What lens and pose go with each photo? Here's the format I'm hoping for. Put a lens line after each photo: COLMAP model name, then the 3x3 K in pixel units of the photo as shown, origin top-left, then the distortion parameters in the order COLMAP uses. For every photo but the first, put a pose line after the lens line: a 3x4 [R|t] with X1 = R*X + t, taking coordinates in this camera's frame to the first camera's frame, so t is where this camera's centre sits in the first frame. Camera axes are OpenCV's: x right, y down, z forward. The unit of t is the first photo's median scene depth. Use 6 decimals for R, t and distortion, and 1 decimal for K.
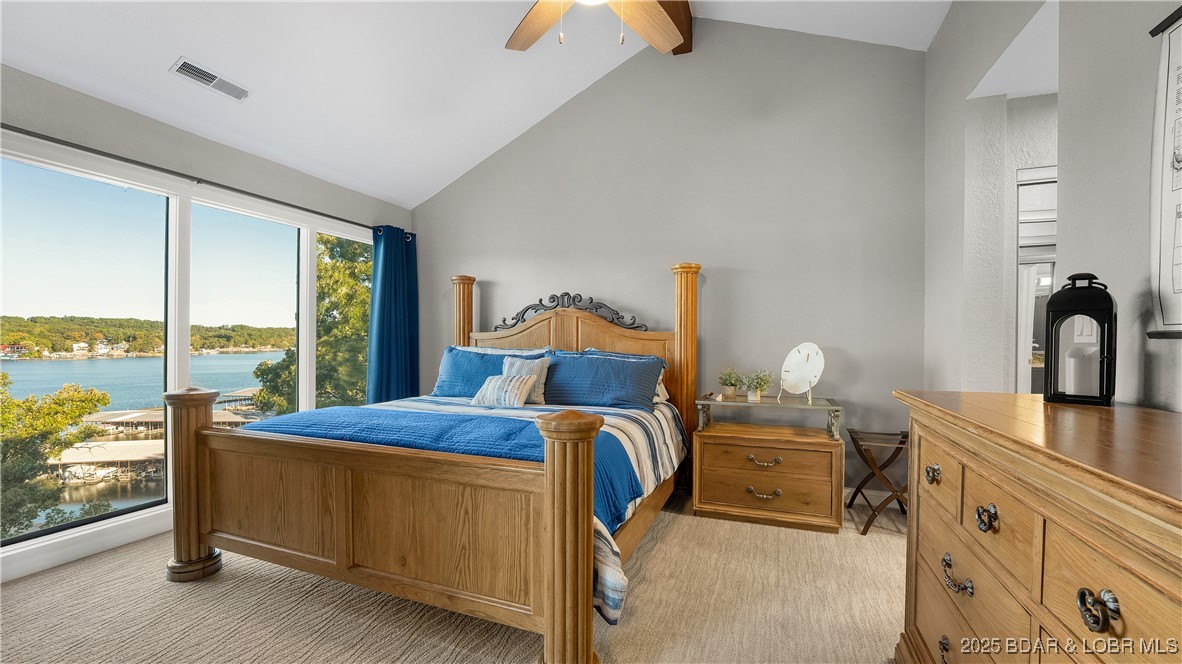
lens RADIAL K [[491.1, 0, 588.1], [0, 491.1, 352.3], [0, 0, 1]] dist [-0.003000, -0.000308]
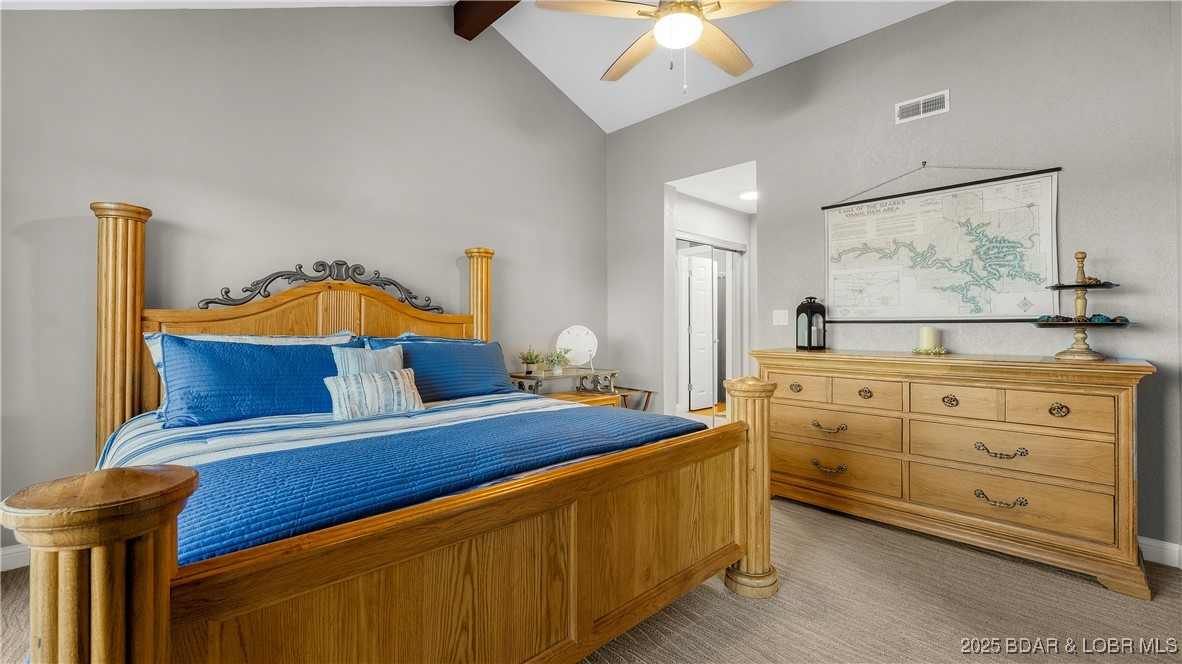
lens RADIAL K [[482.7, 0, 591.0], [0, 482.7, 332.0], [0, 0, 1]] dist [-0.000701, -0.000119]
pose [[0.413203, -0.013960, 0.910532, -0.708311], [0.021575, 0.999752, 0.005537, -0.009079], [-0.910384, 0.017357, 0.413401, 0.429337]]
